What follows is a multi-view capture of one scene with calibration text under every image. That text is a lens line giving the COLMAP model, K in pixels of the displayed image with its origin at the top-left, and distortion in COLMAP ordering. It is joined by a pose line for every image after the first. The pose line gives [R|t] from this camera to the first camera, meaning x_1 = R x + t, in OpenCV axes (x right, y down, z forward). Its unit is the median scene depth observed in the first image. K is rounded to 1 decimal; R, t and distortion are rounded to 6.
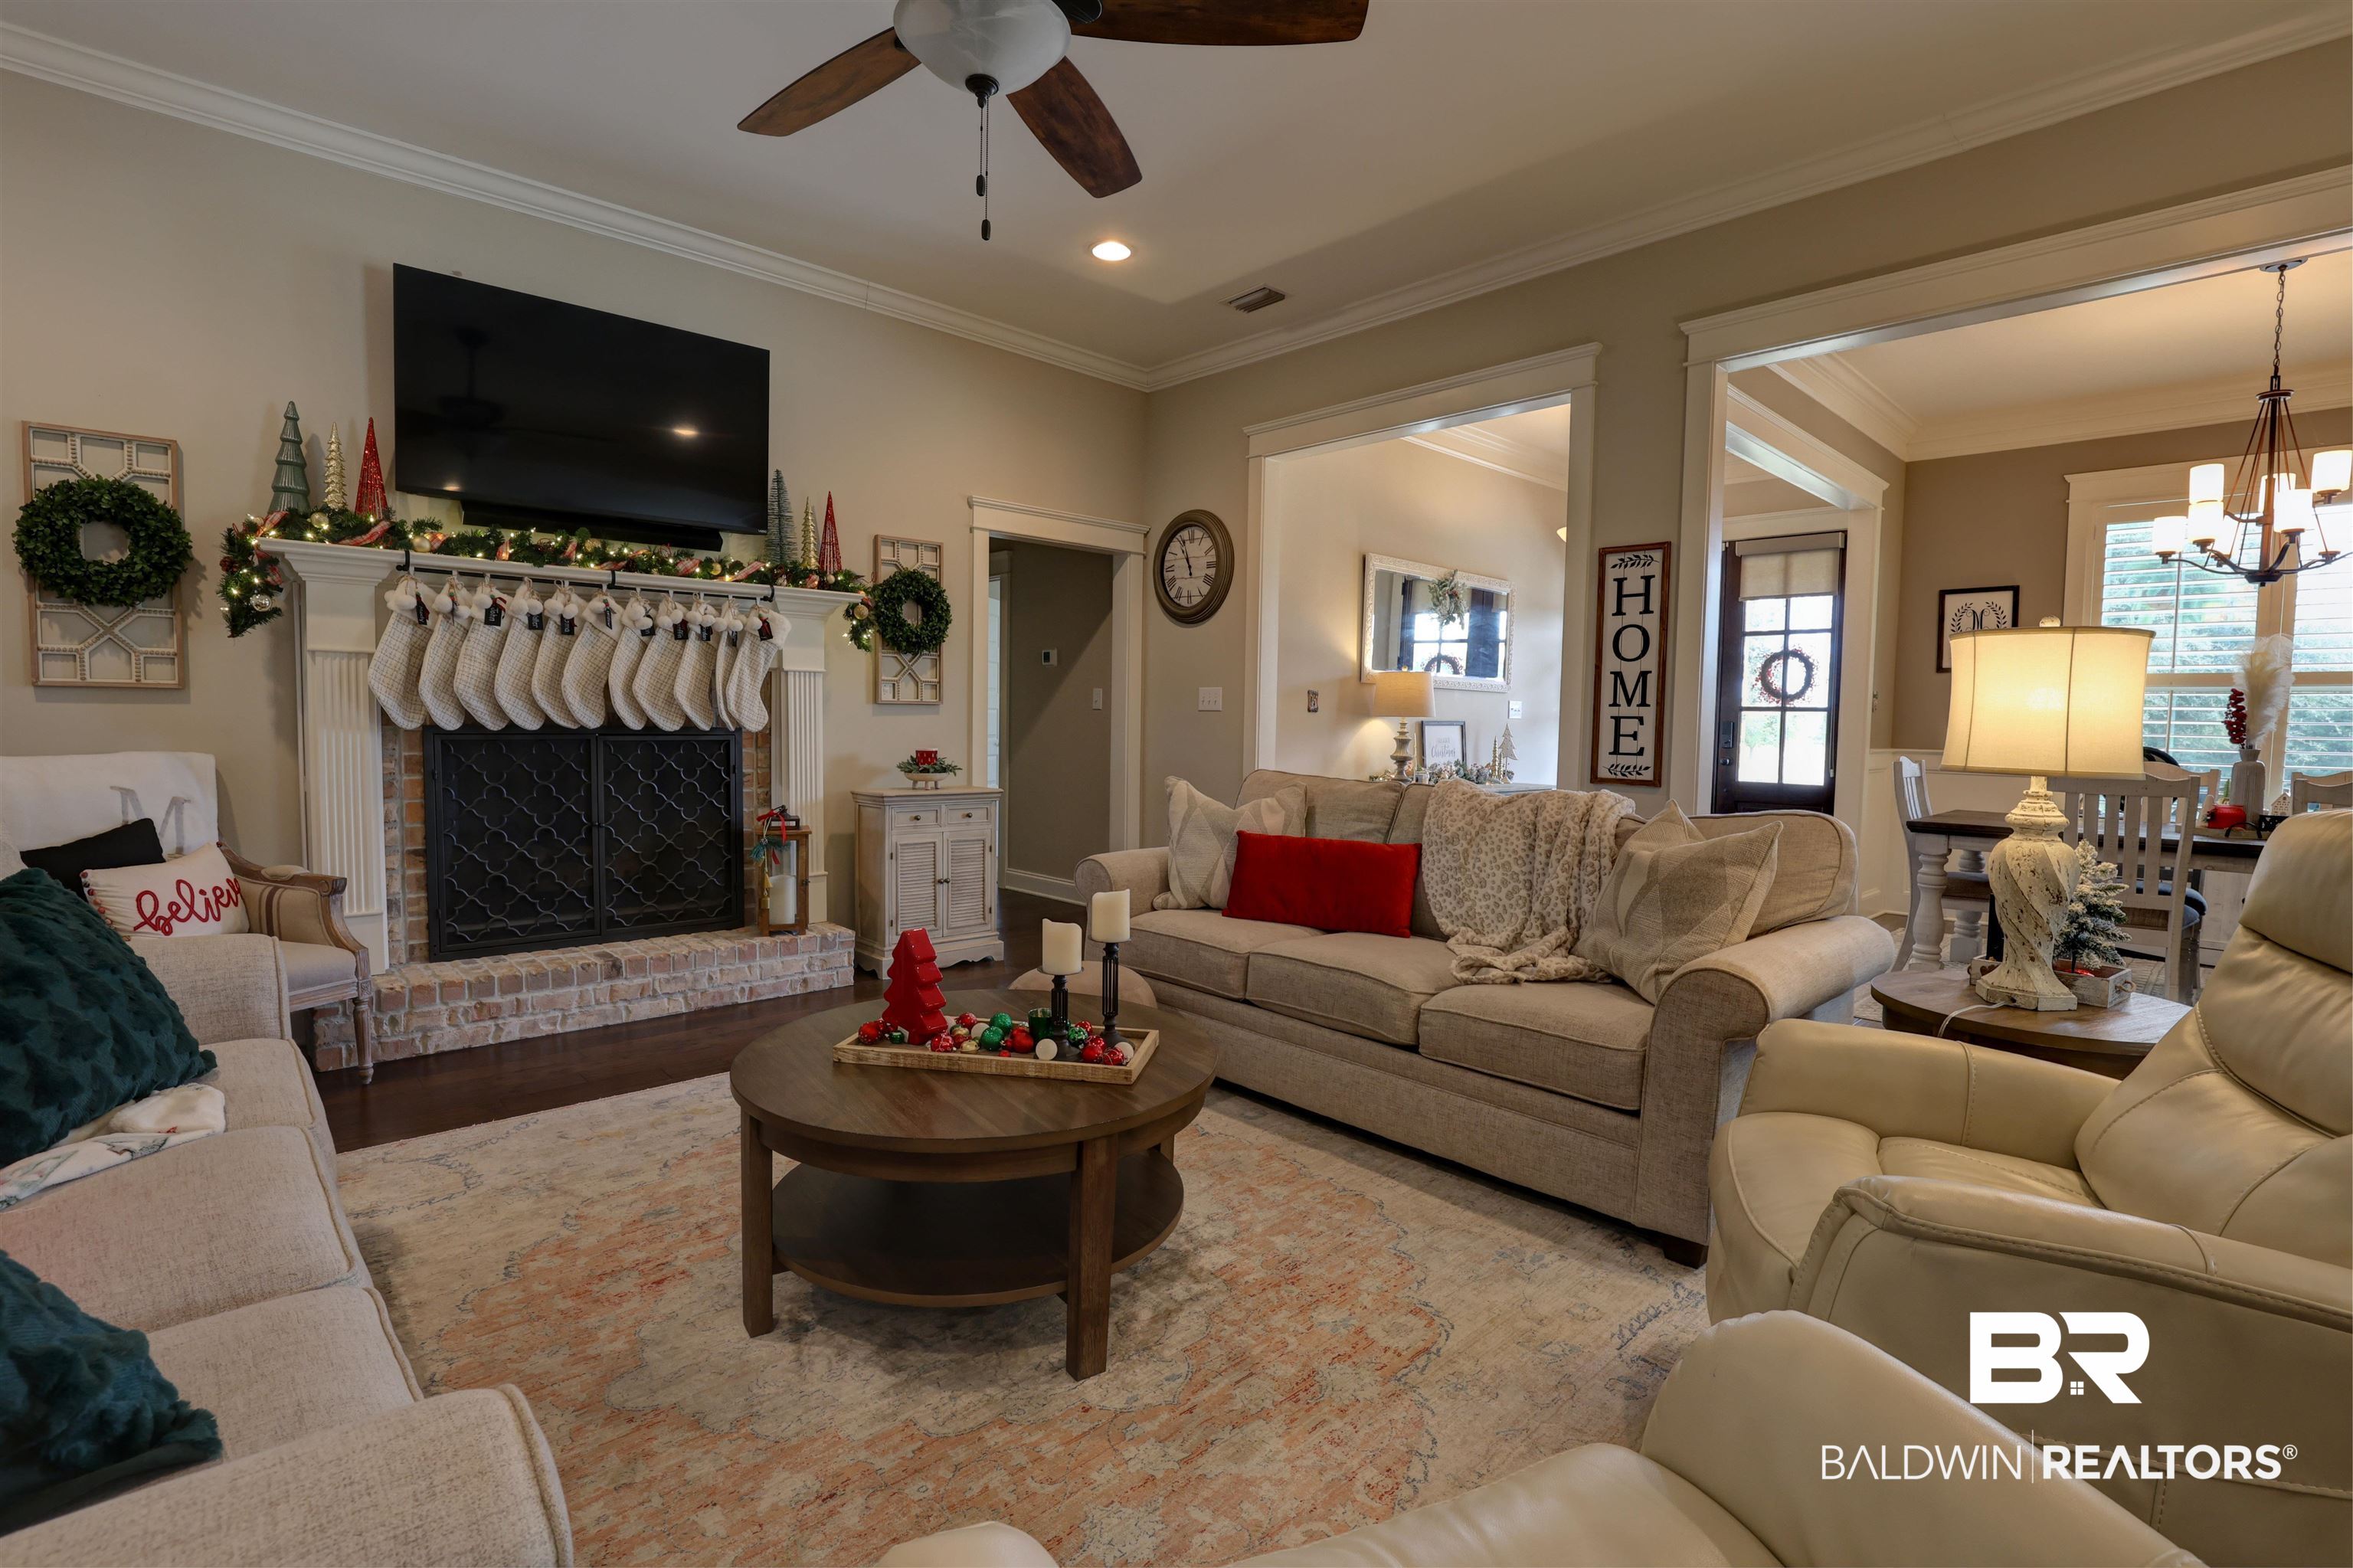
lens RADIAL K [[1089.9, 0, 1191.5], [0, 1089.9, 781.6], [0, 0, 1]] dist [-0.031848, 0.005372]
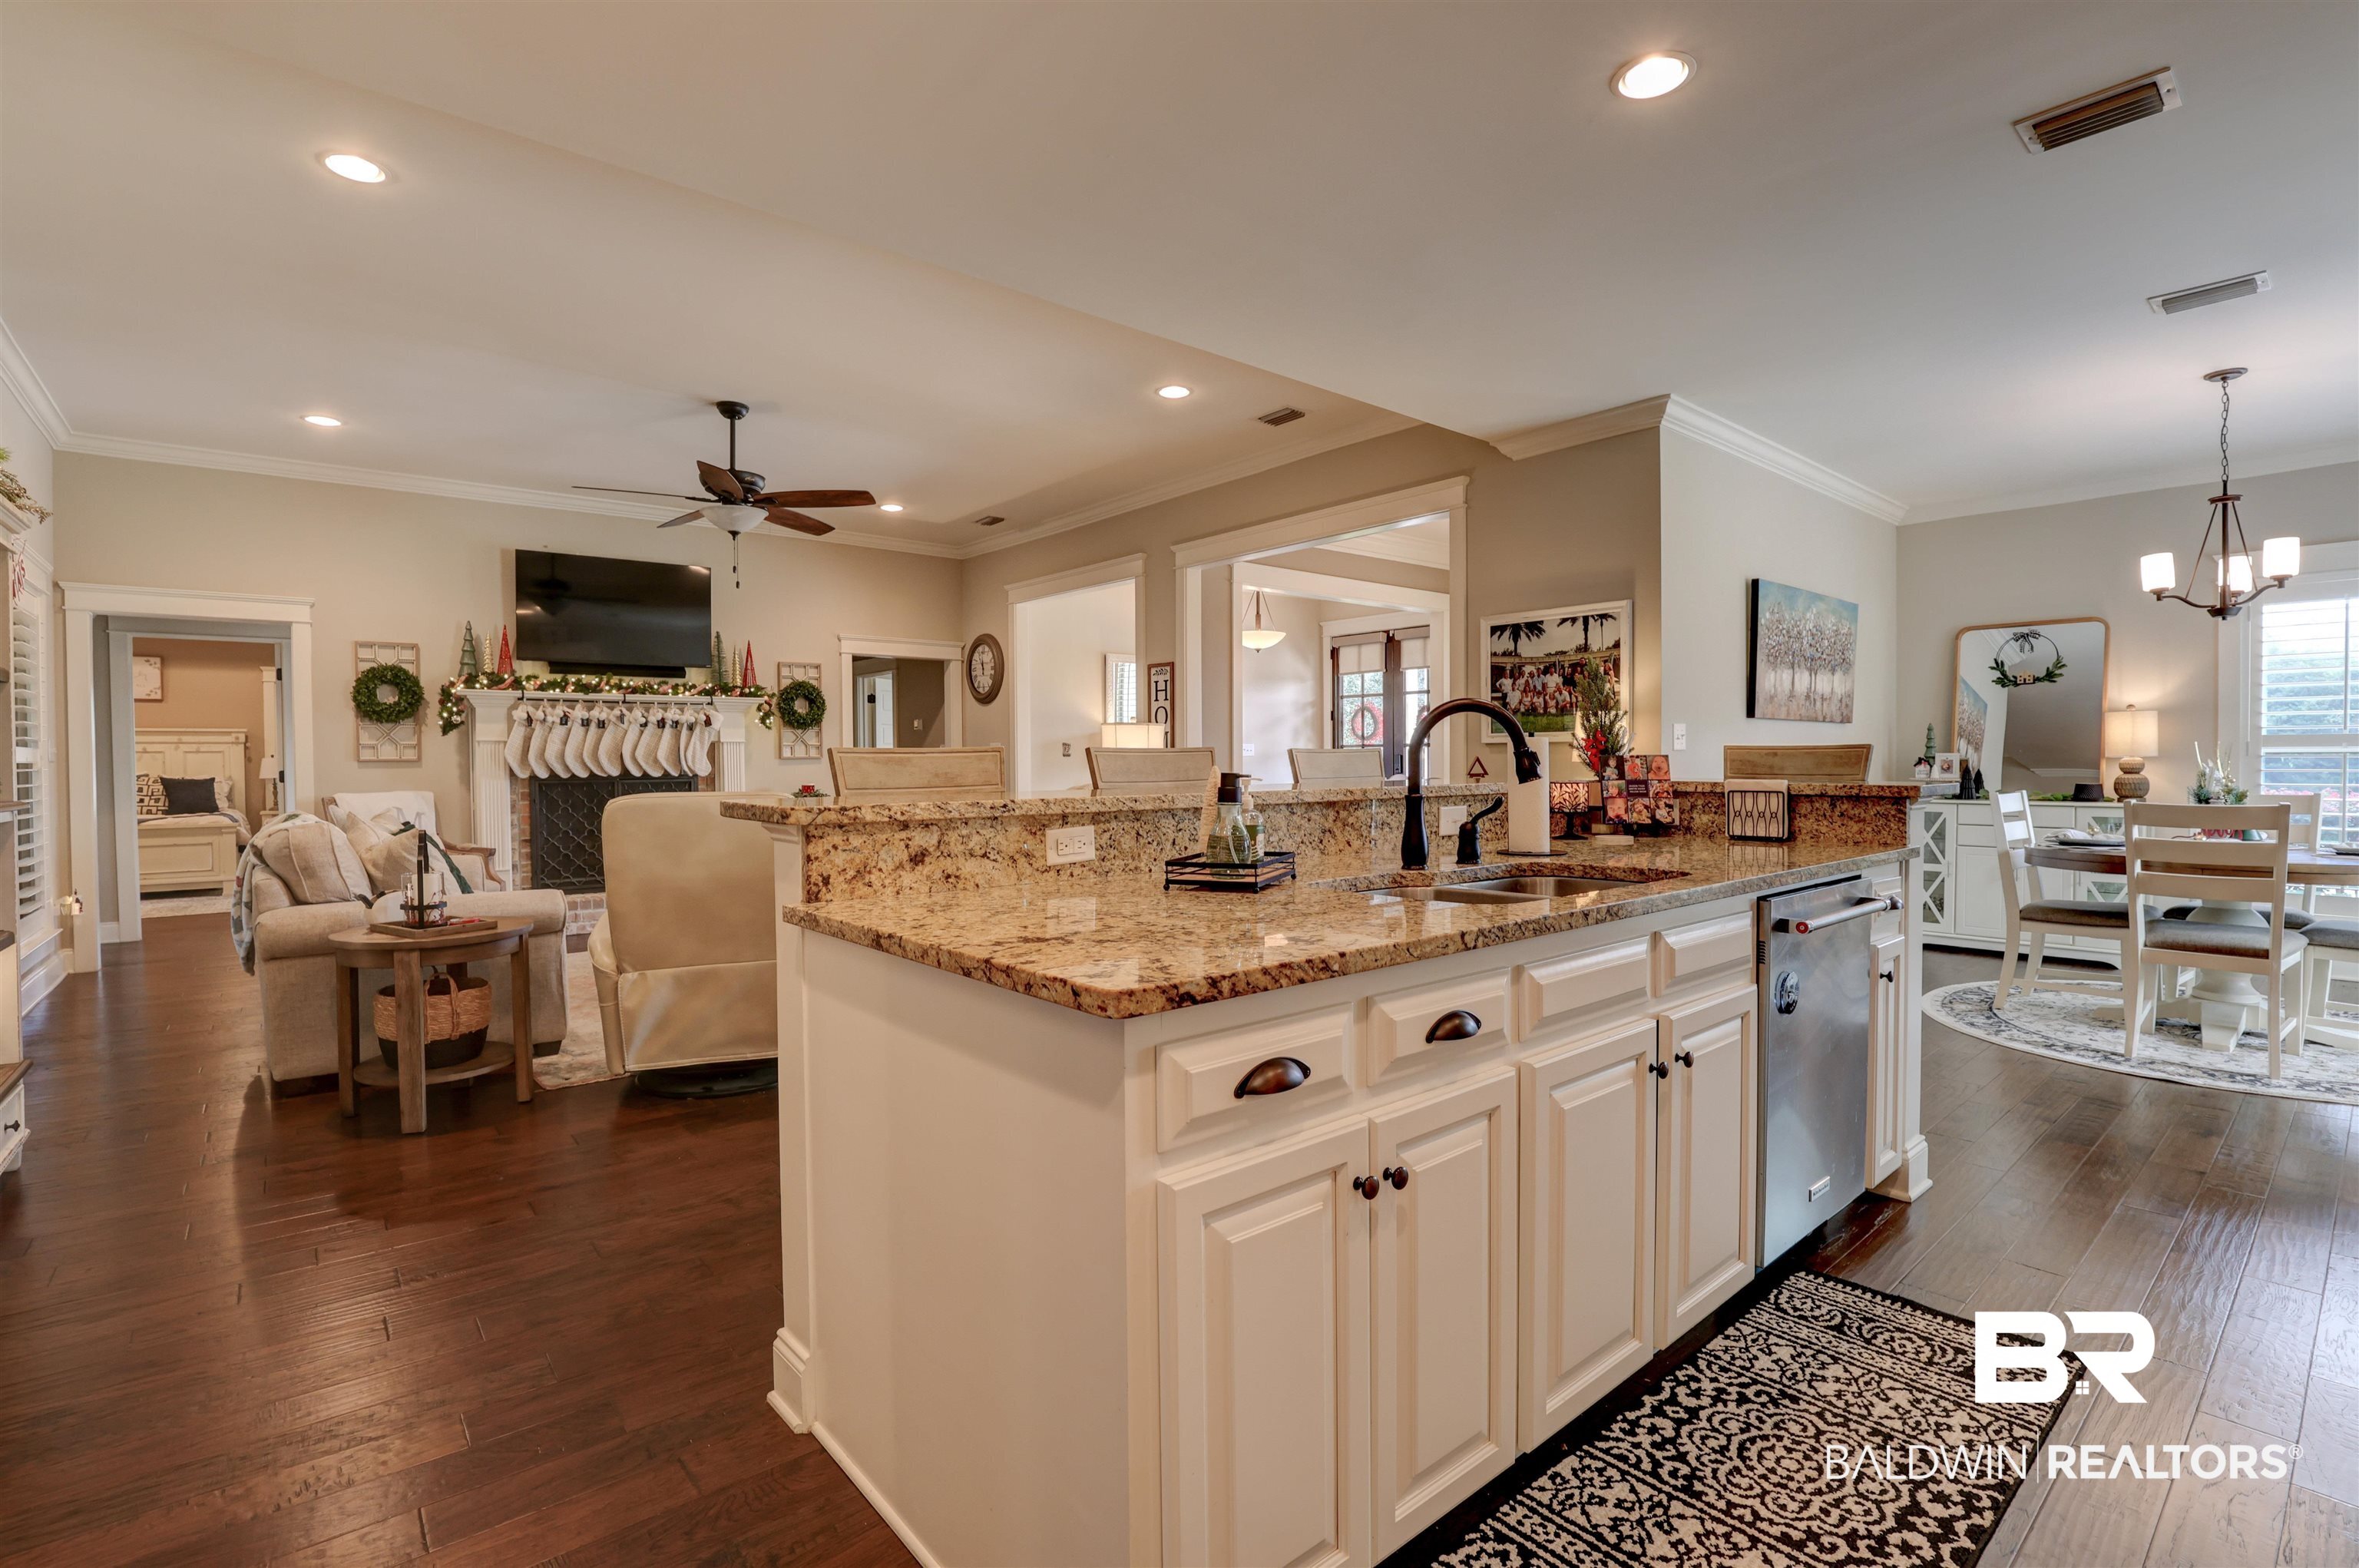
lens RADIAL K [[1092.6, 0, 1191.4], [0, 1092.6, 777.2], [0, 0, 1]] dist [-0.031848, 0.005372]
pose [[0.997984, -0.023798, -0.058834, 0.560901], [0.021326, 0.998878, -0.042294, 0.053892], [0.059775, 0.040954, 0.997371, -0.828406]]
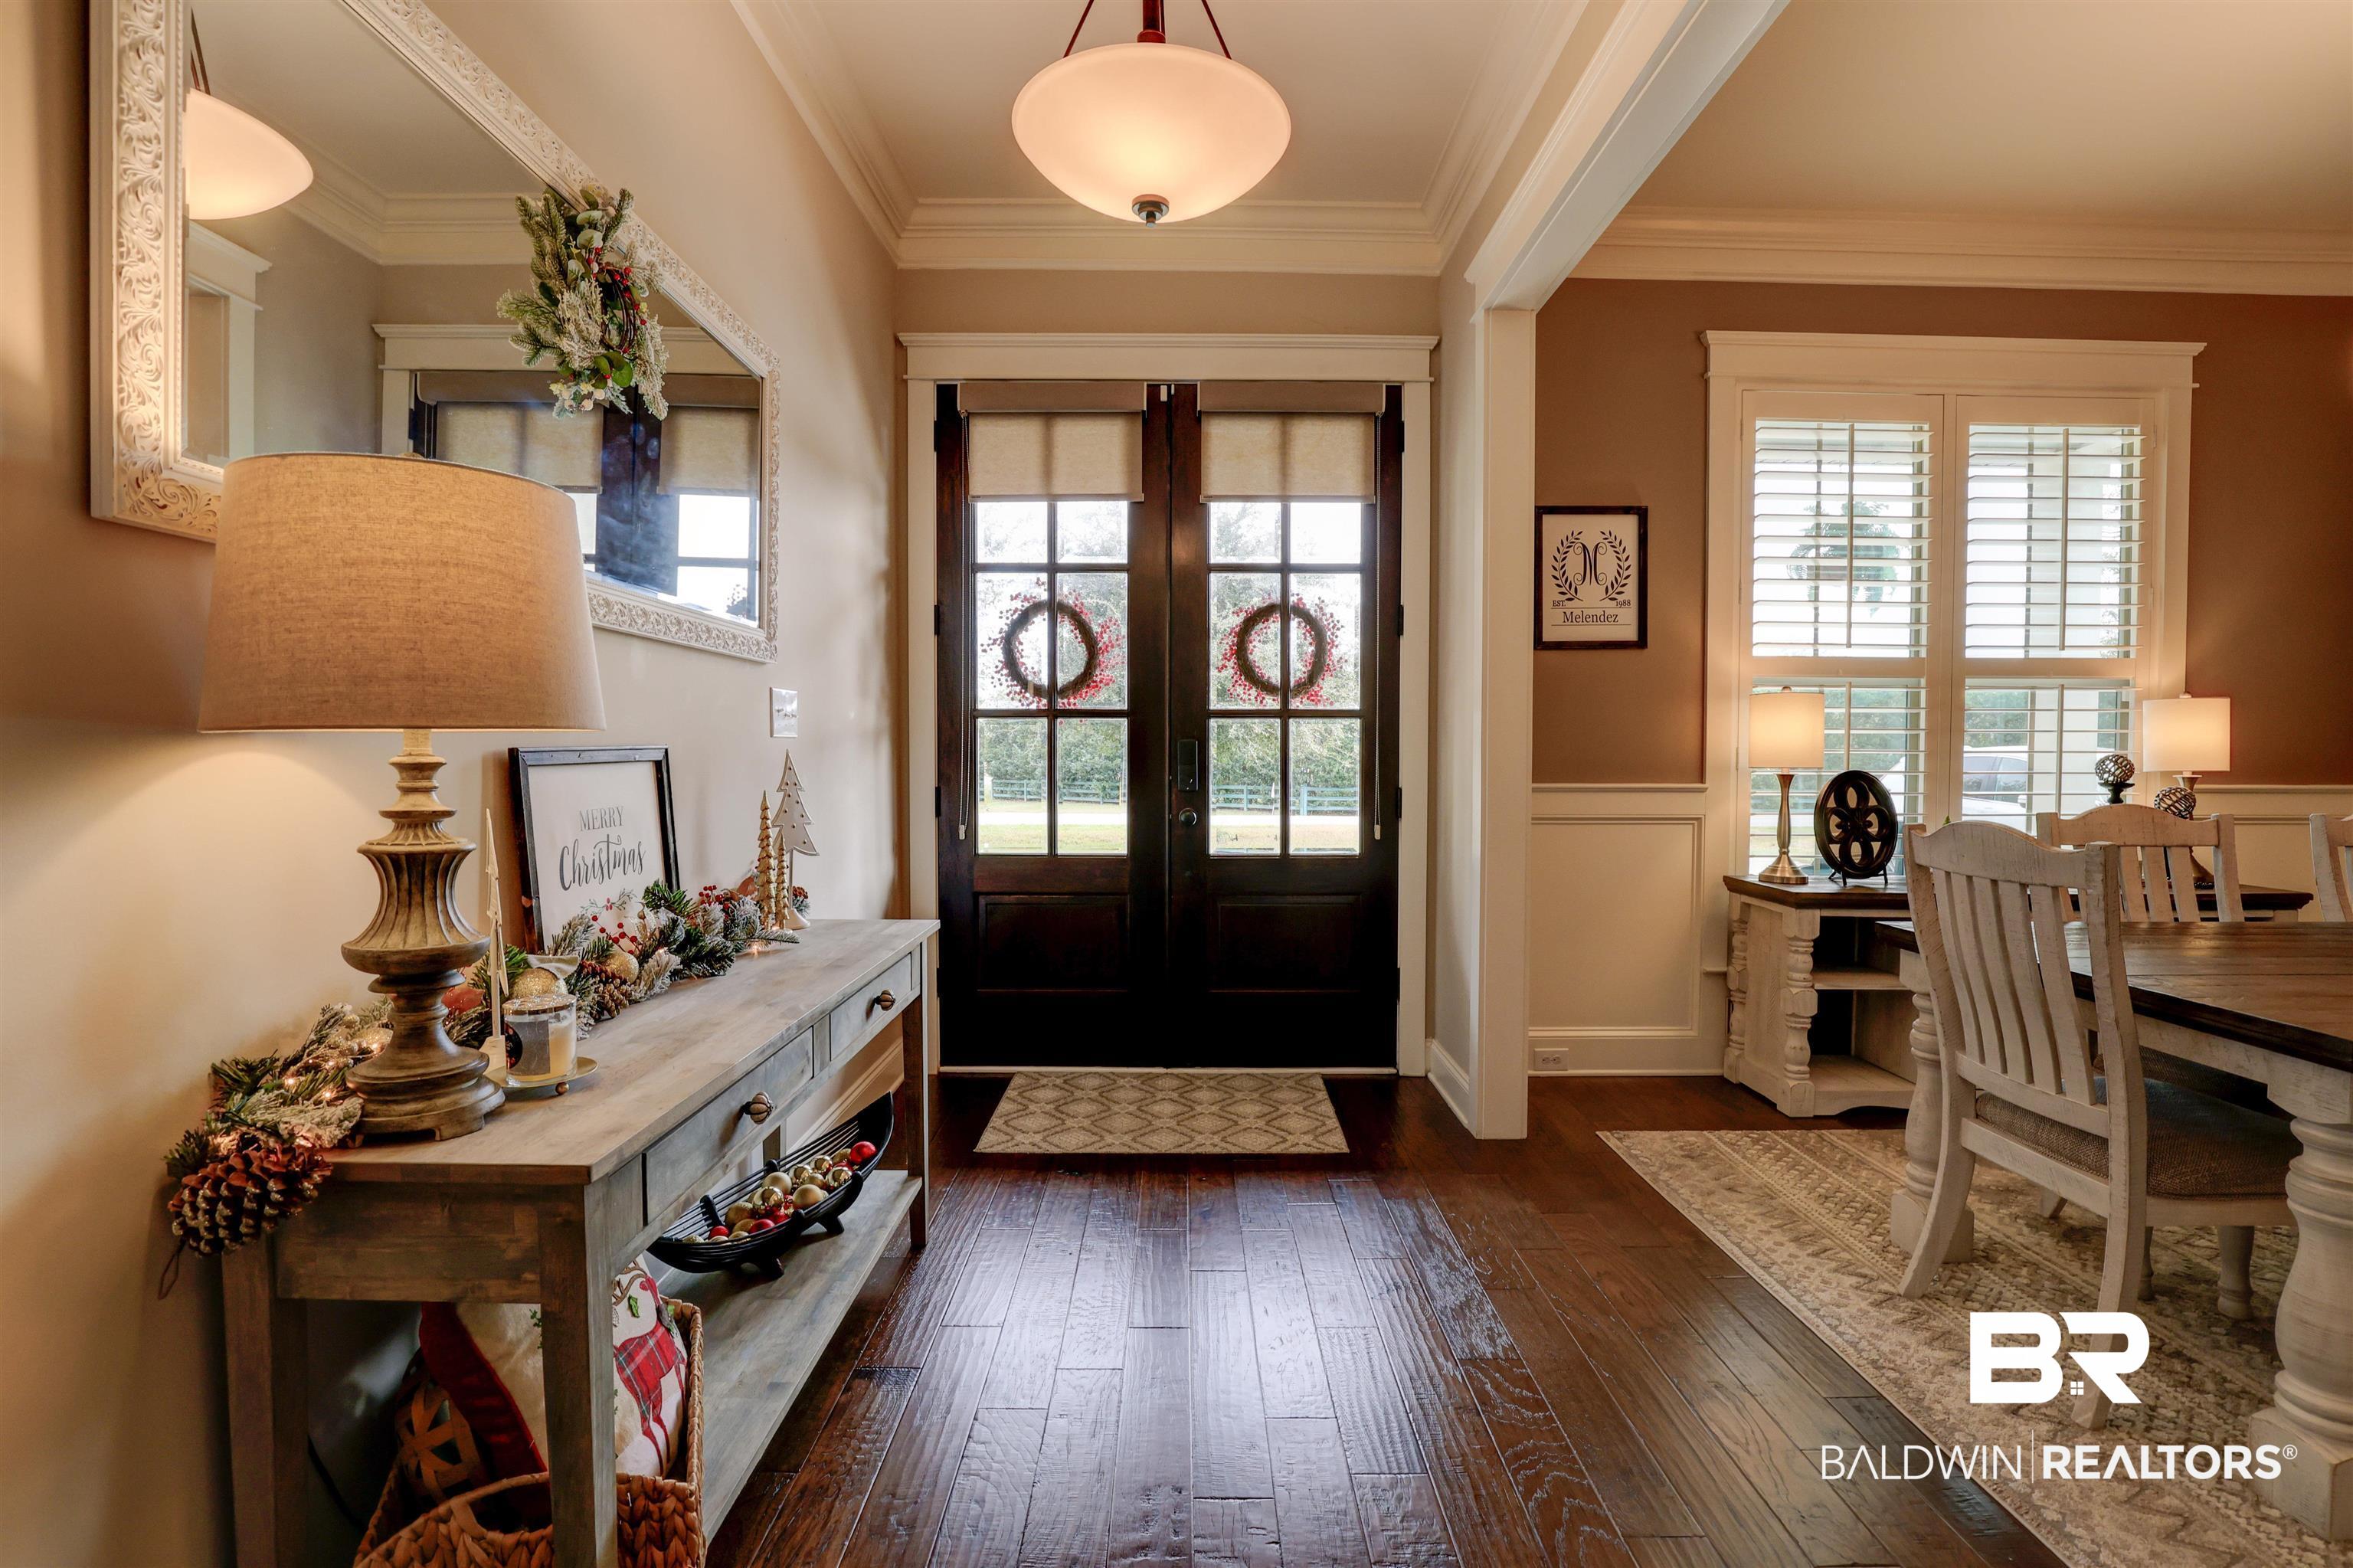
lens RADIAL K [[1089.9, 0, 1183.3], [0, 1089.9, 789.2], [0, 0, 1]] dist [-0.031848, 0.005372]
pose [[0.698189, -0.042352, 0.714660, 0.234299], [0.048374, 0.998758, 0.011929, -0.068976], [-0.714278, 0.026242, 0.699370, 1.176777]]
